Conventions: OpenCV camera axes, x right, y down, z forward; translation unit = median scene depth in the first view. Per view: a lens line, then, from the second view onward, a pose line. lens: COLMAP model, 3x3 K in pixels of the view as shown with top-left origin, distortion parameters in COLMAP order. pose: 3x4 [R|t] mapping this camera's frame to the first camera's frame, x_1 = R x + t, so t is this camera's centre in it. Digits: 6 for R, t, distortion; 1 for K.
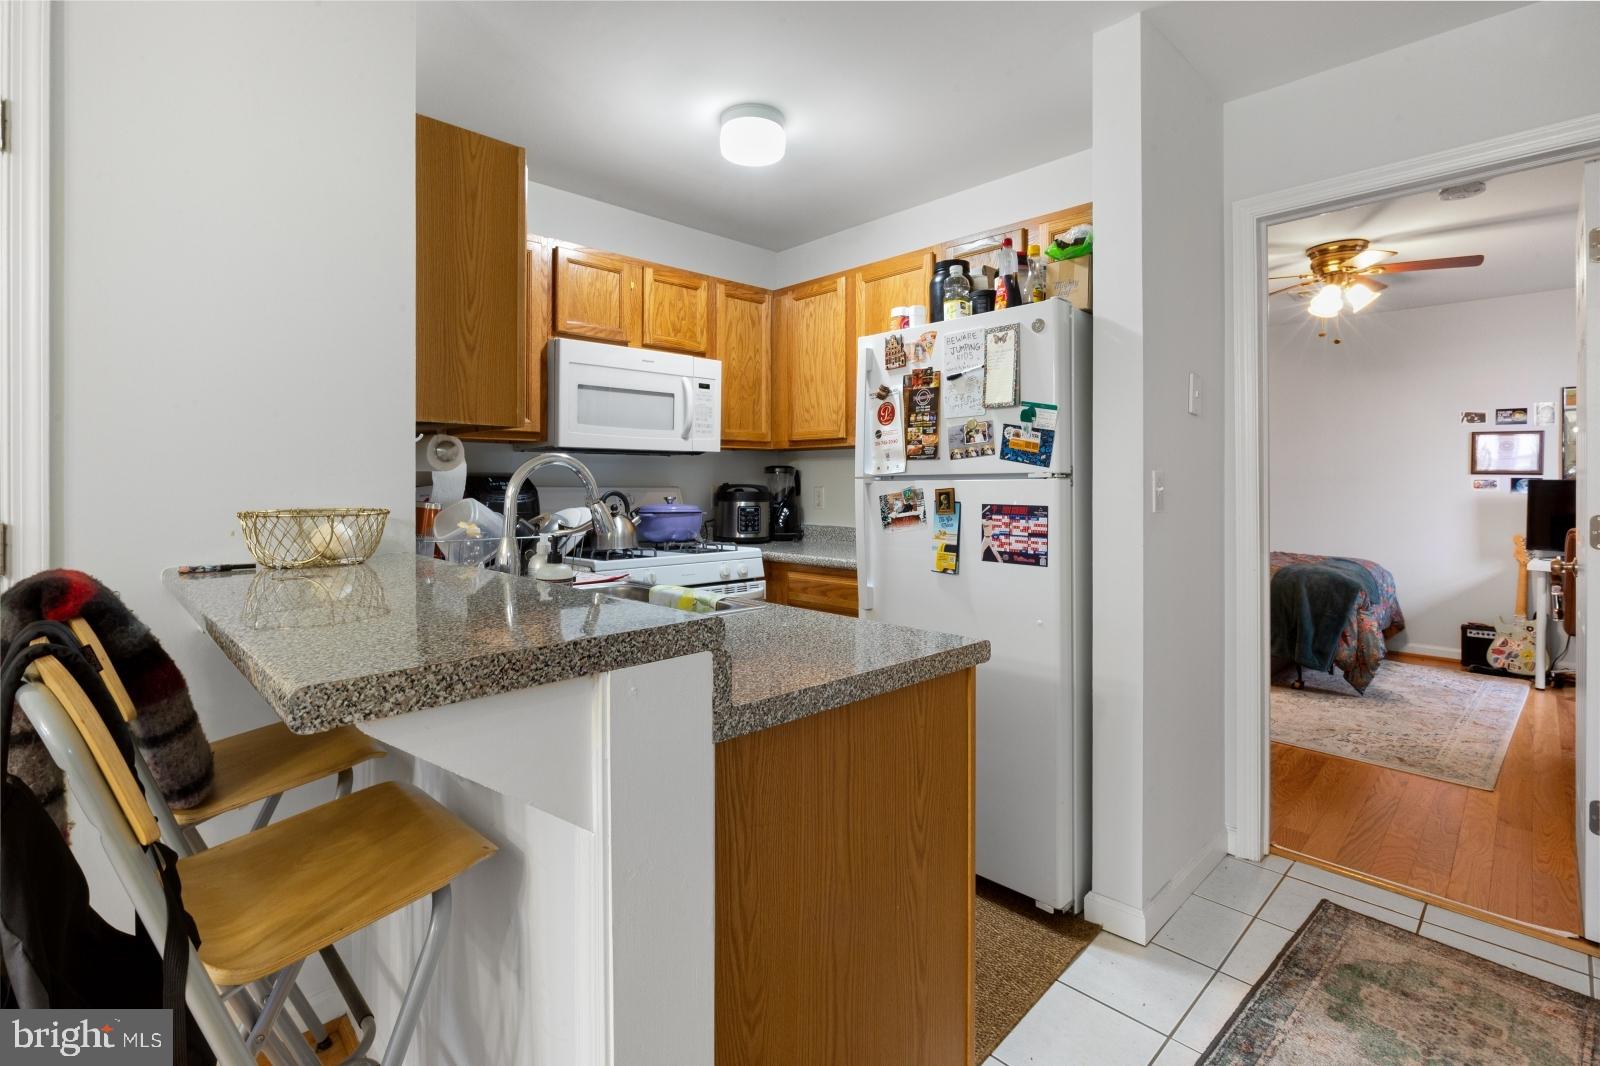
lens RADIAL K [[729.7, 0, 798.3], [0, 729.7, 484.0], [0, 0, 1]] dist [-0.001461, -0.000505]
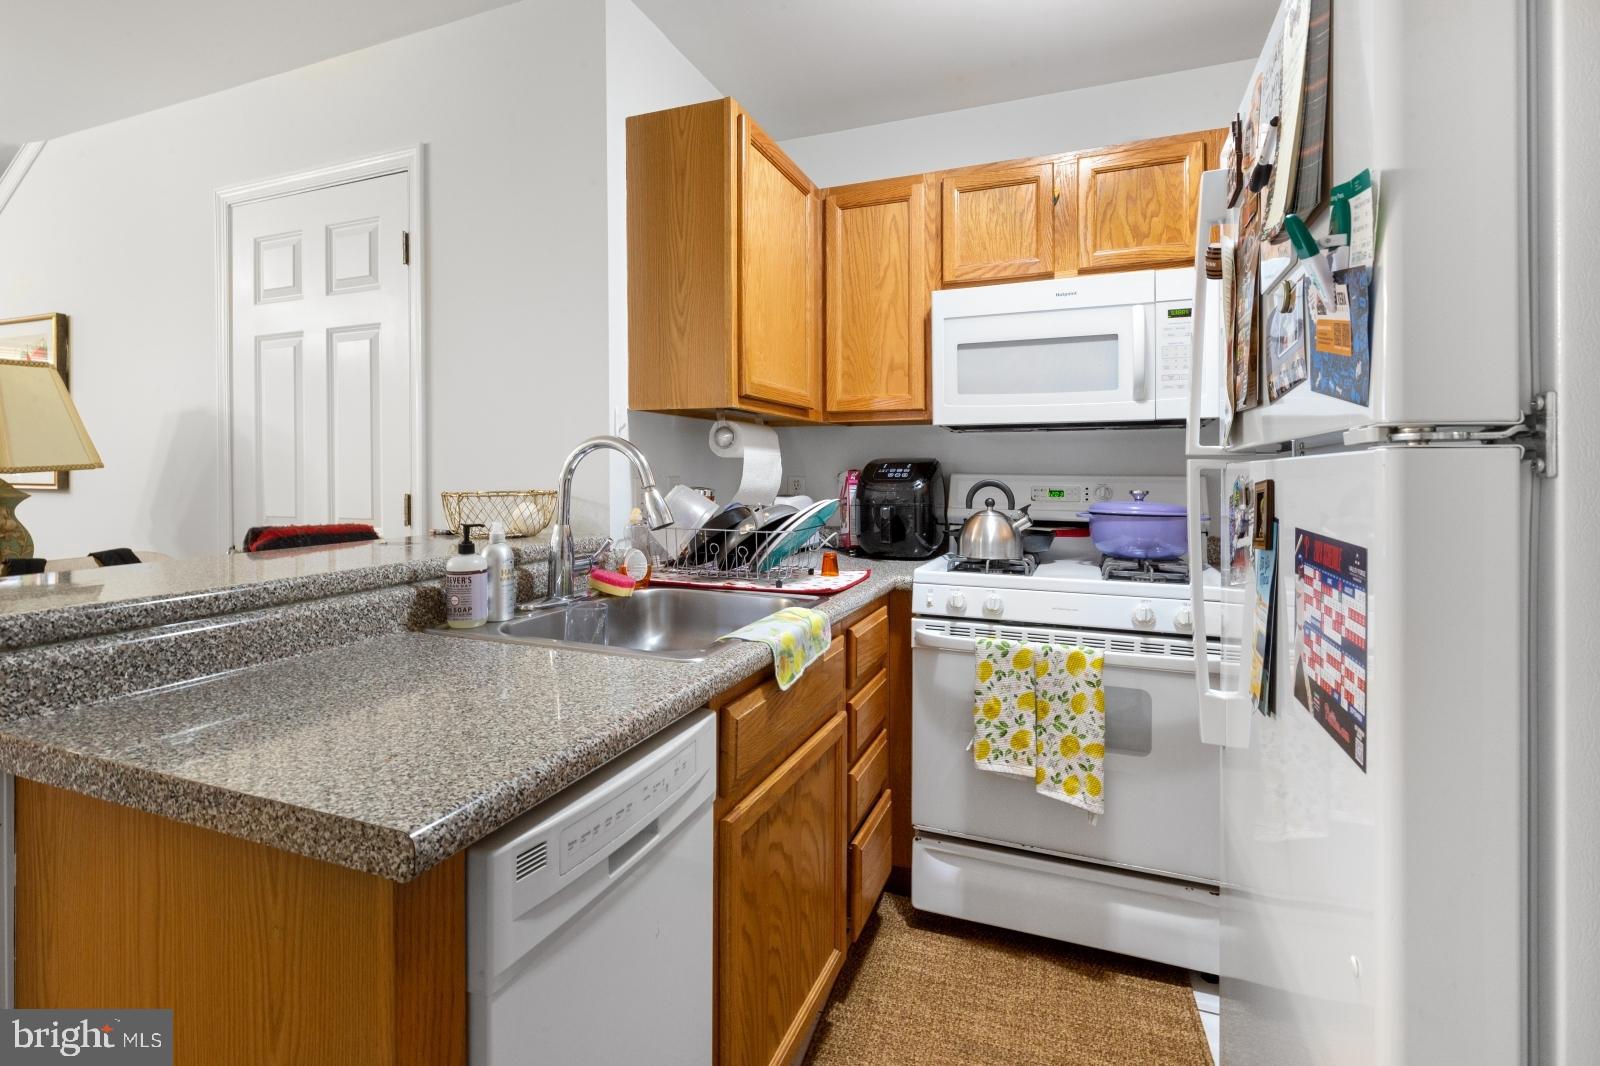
lens RADIAL K [[759.2, 0, 795.1], [0, 759.2, 471.8], [0, 0, 1]] dist [-0.000291, -0.000065]
pose [[0.416001, -0.000101, -0.909364, 0.441050], [0.000028, 1.000000, -0.000098, 0.001474], [0.909364, 0.000015, 0.416001, 0.594463]]
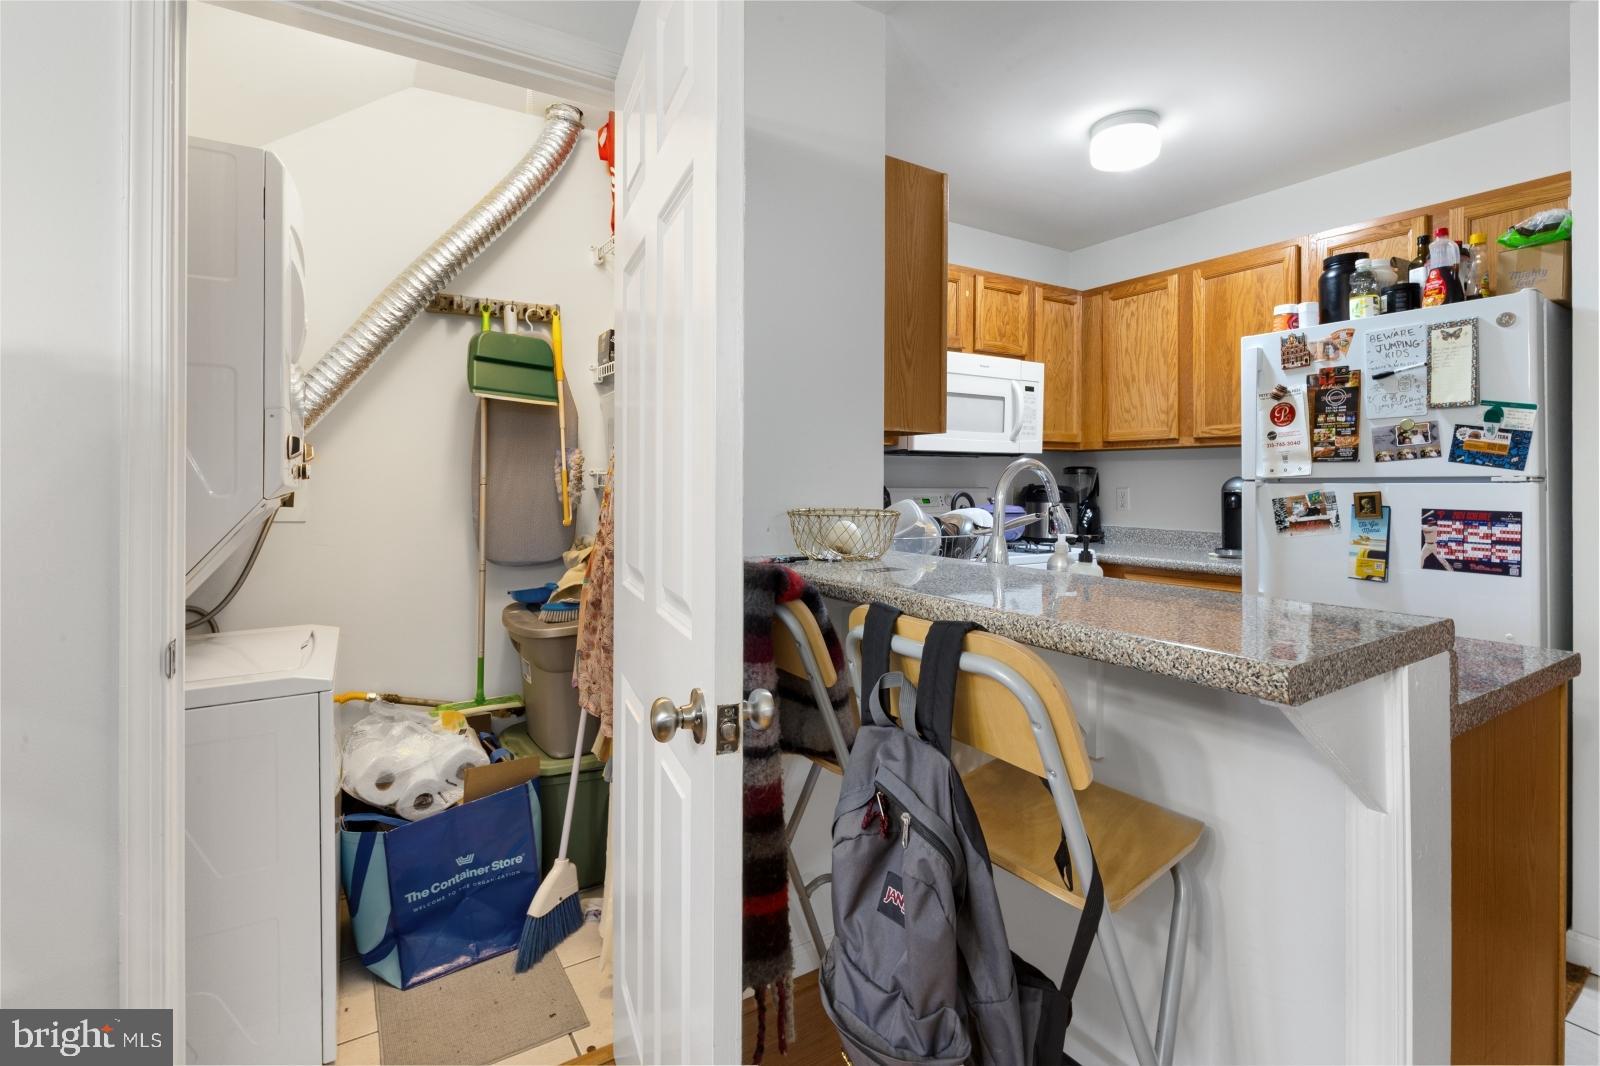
lens RADIAL K [[734.7, 0, 801.0], [0, 734.7, 476.9], [0, 0, 1]] dist [-0.003509, -0.000776]
pose [[0.980270, 0.001204, -0.197657, -0.326736], [-0.002599, 0.999974, -0.006799, -0.005048], [0.197644, 0.007178, 0.980248, -0.088678]]
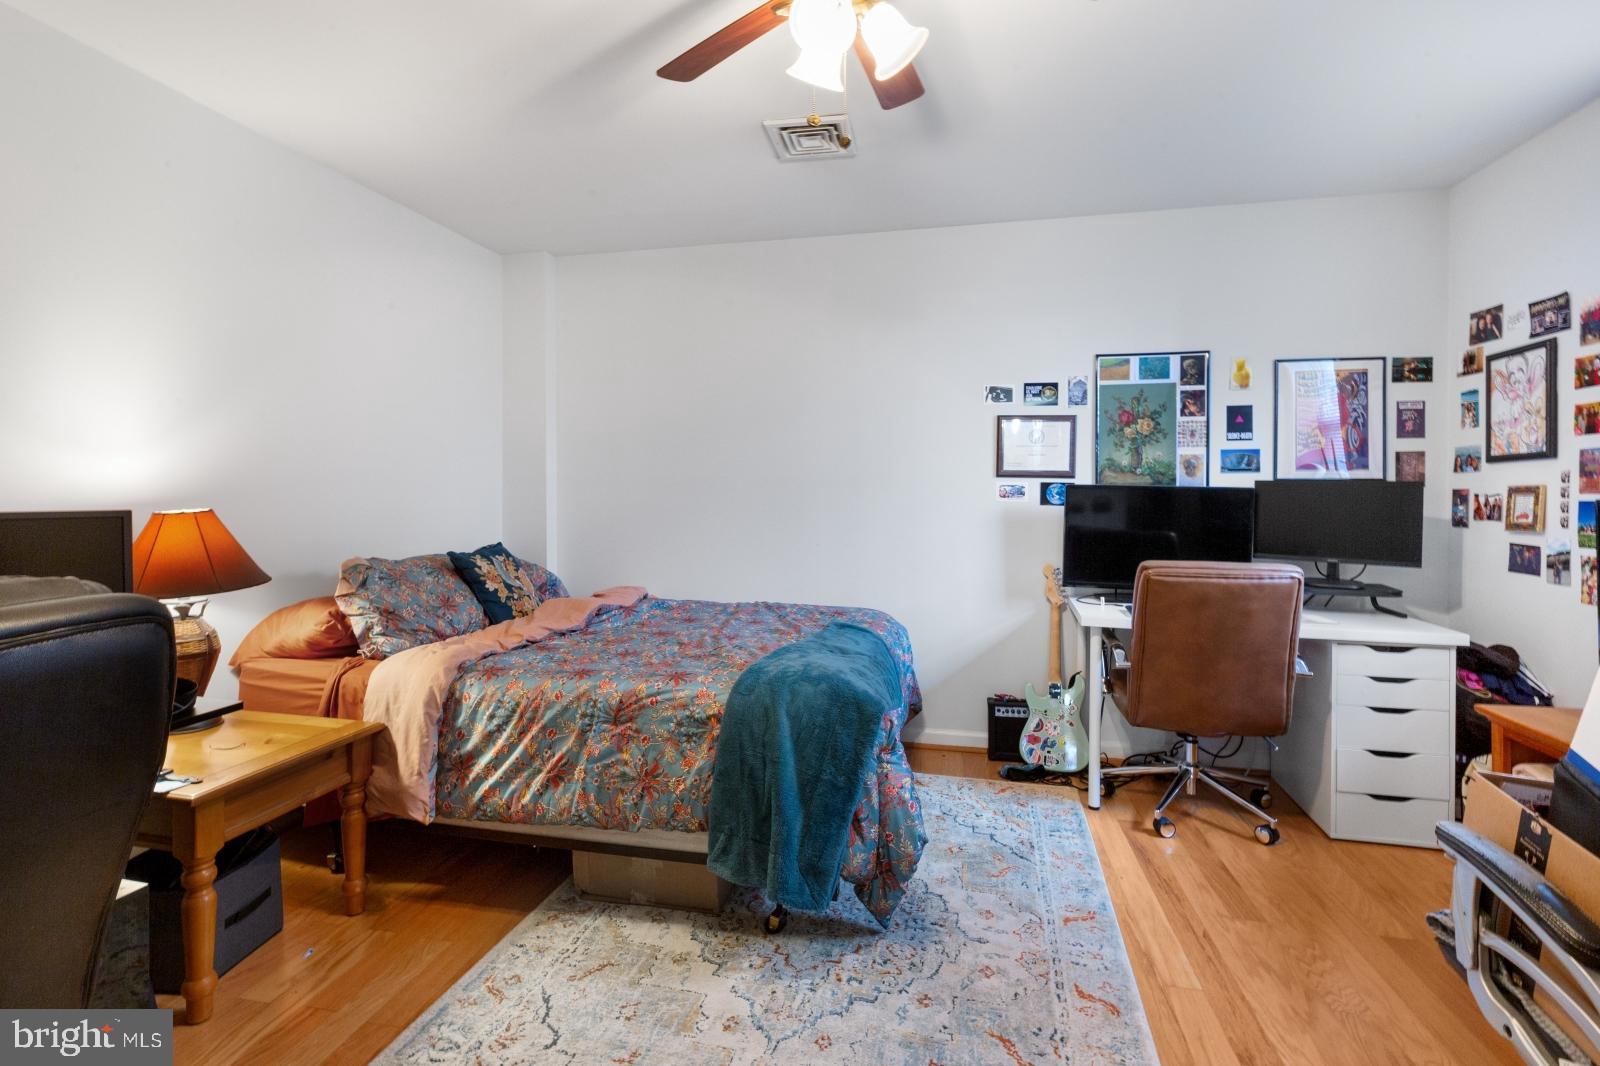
lens RADIAL K [[752.3, 0, 797.2], [0, 752.3, 519.5], [0, 0, 1]] dist [-0.001068, -0.000417]
pose [[0.832433, -0.023219, 0.553639, 0.805005], [0.005569, 0.999422, 0.033542, 0.003697], [-0.554098, -0.024838, 0.832081, 1.104523]]
